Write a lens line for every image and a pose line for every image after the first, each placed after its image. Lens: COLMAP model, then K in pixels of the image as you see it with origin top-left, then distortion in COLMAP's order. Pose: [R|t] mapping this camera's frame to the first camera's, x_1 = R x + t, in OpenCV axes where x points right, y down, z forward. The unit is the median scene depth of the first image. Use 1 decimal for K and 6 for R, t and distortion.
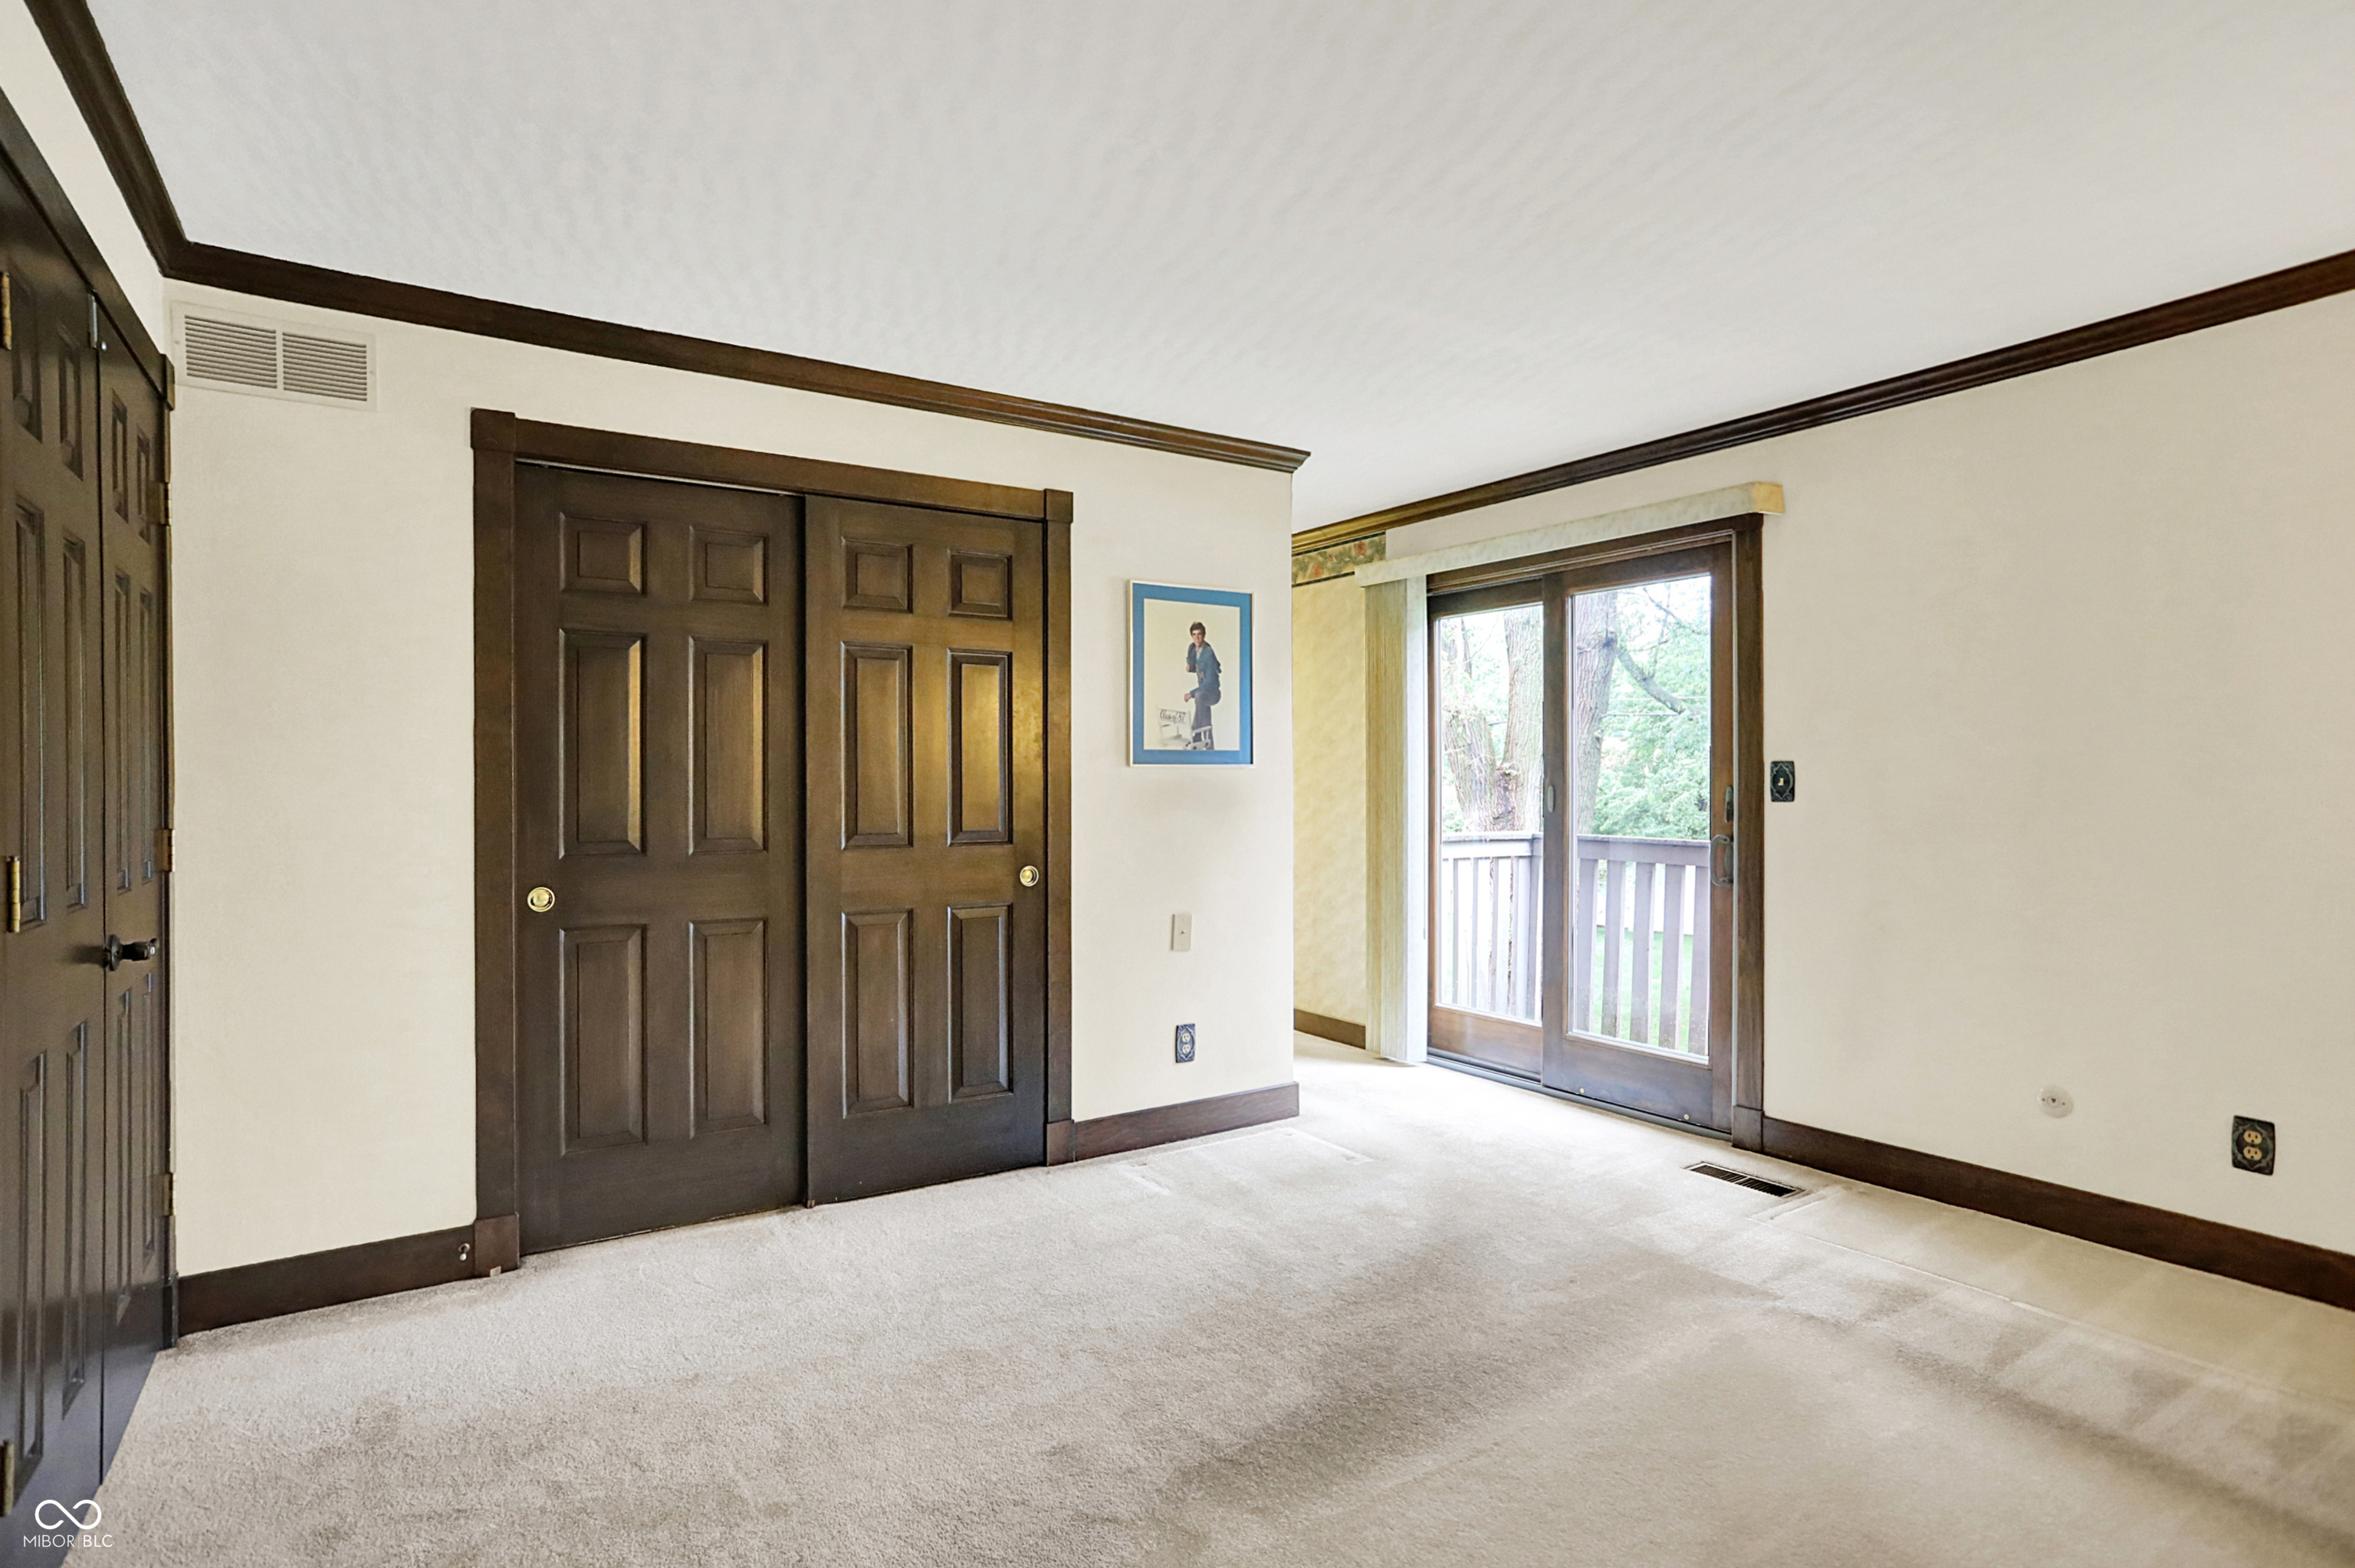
lens RADIAL K [[1183.5, 0, 1174.8], [0, 1183.5, 770.0], [0, 0, 1]] dist [-0.062027, 0.015912]
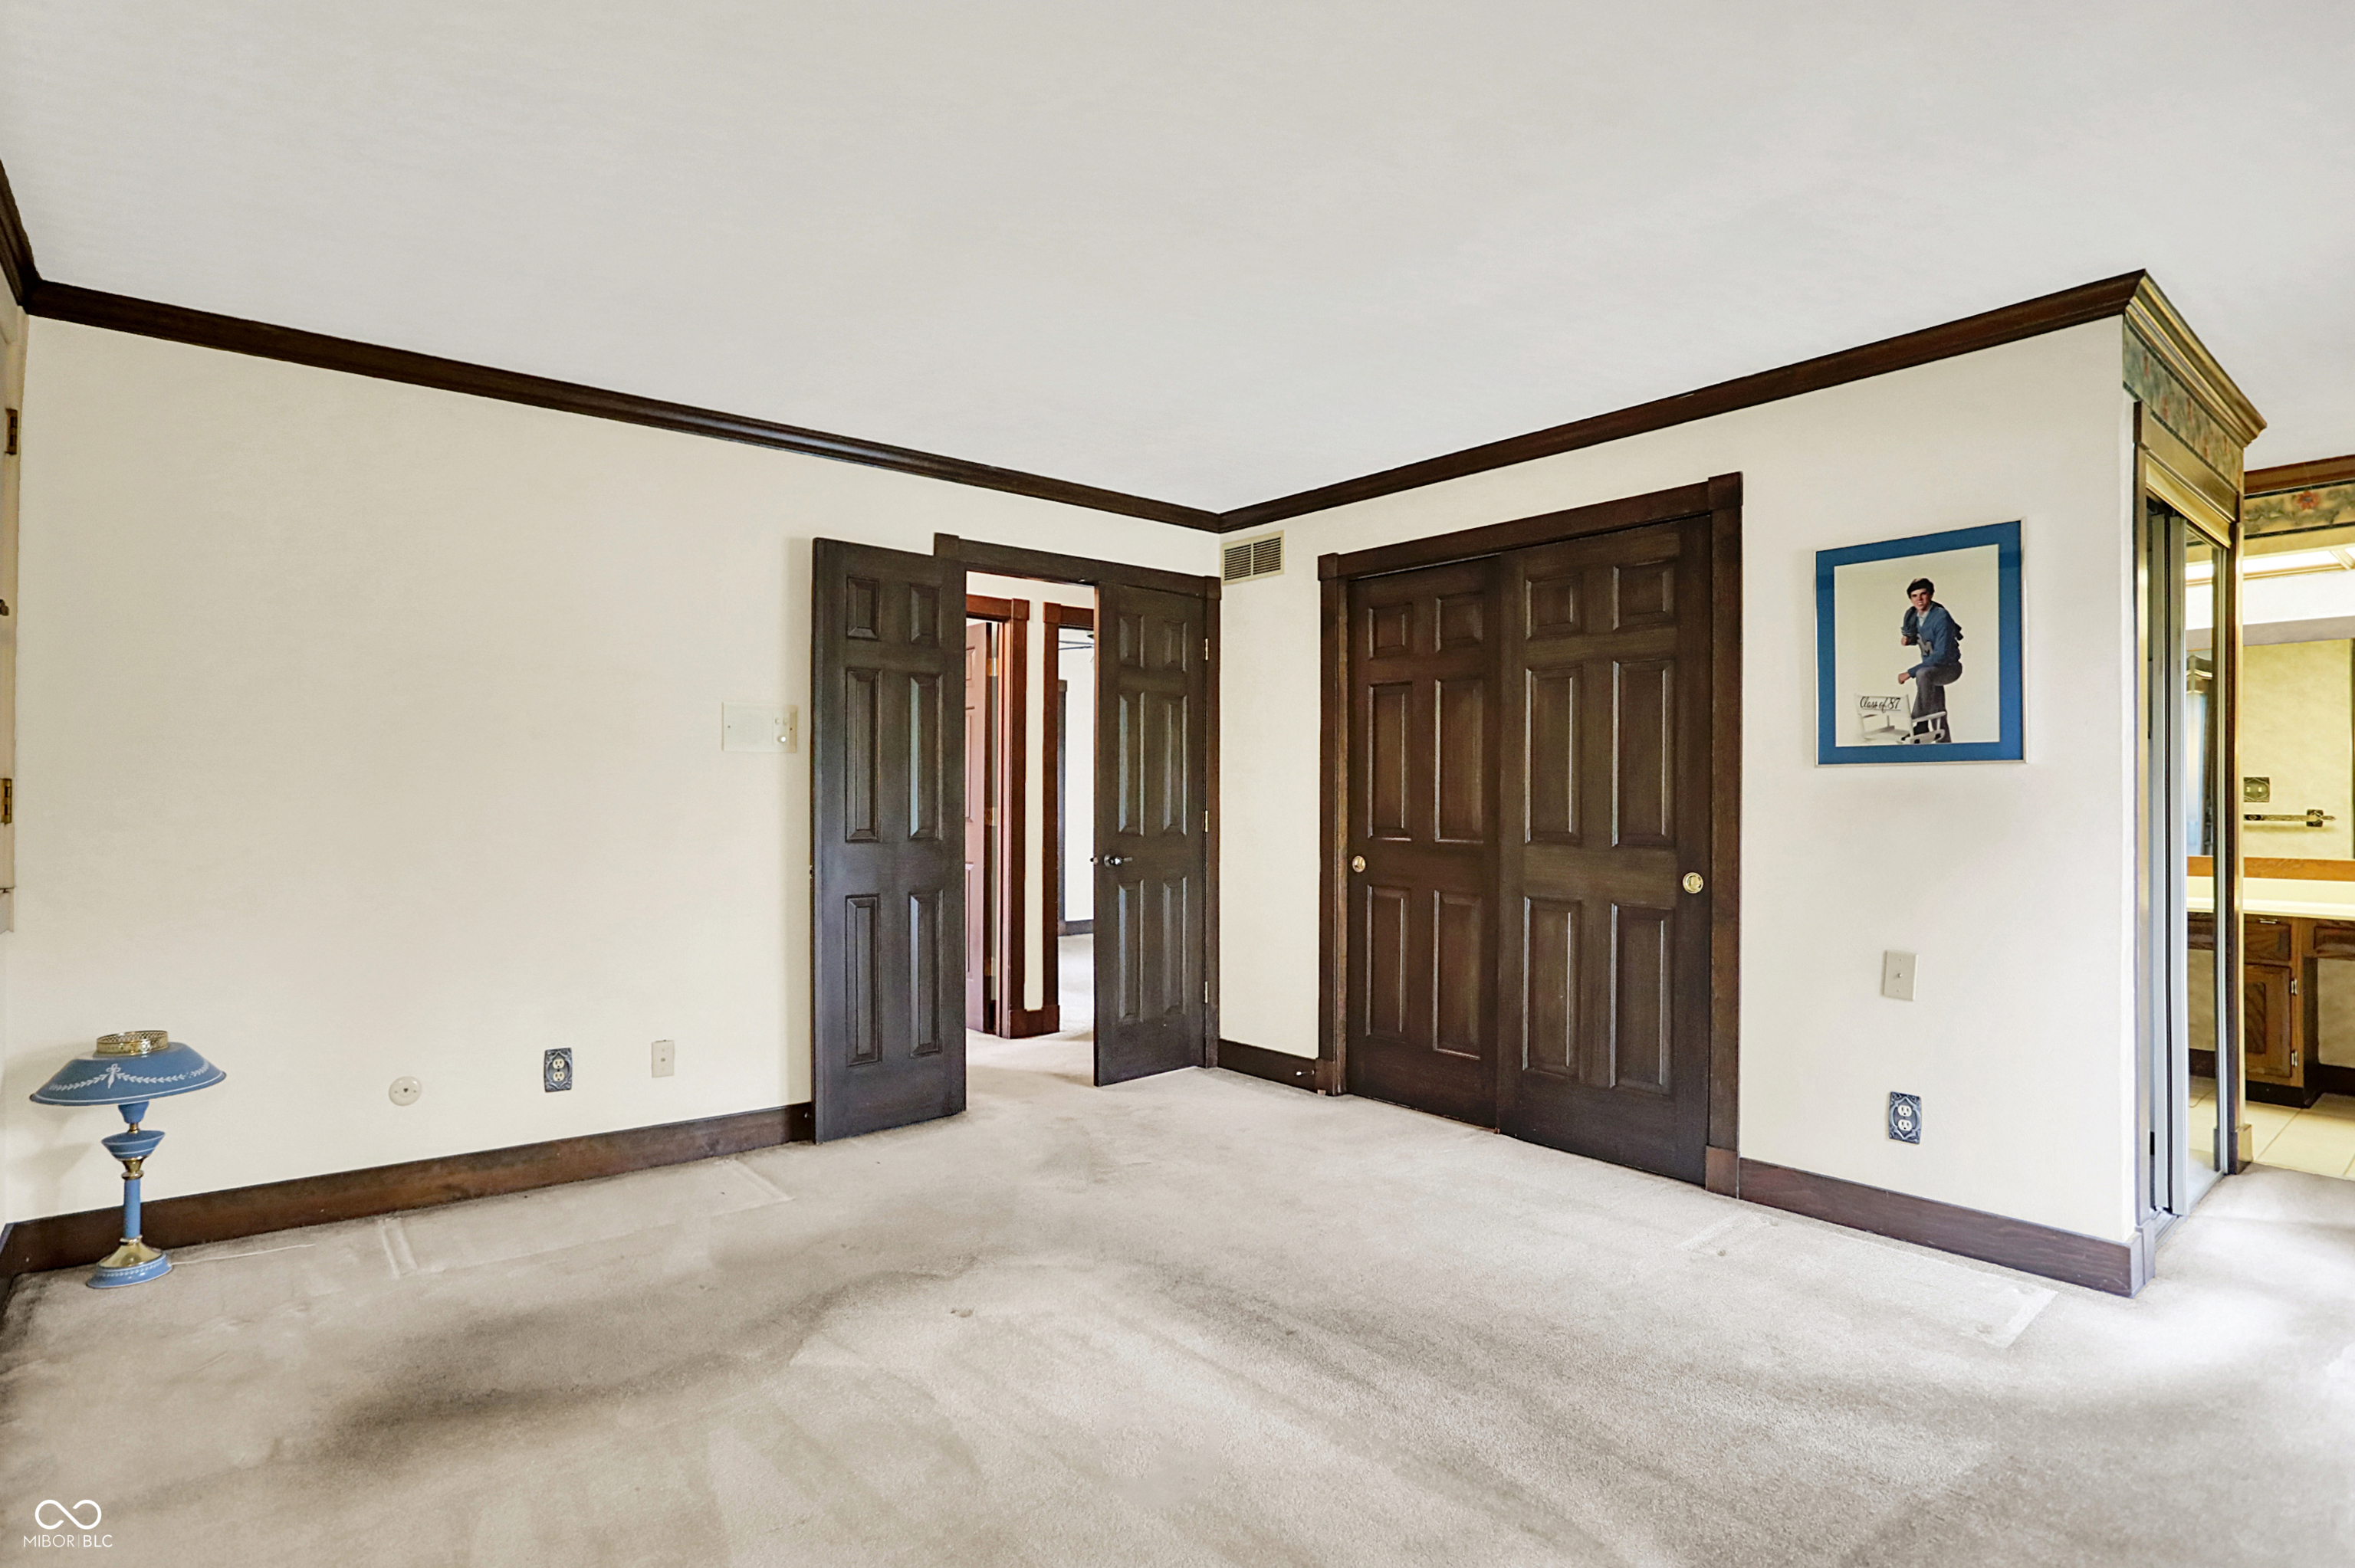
lens RADIAL K [[1183.5, 0, 1171.3], [0, 1183.5, 796.2], [0, 0, 1]] dist [-0.062027, 0.015912]
pose [[0.112182, -0.000082, -0.993688, 0.729341], [0.003587, 0.999994, 0.000322, 0.015479], [0.993681, -0.003601, 0.112182, 0.435497]]
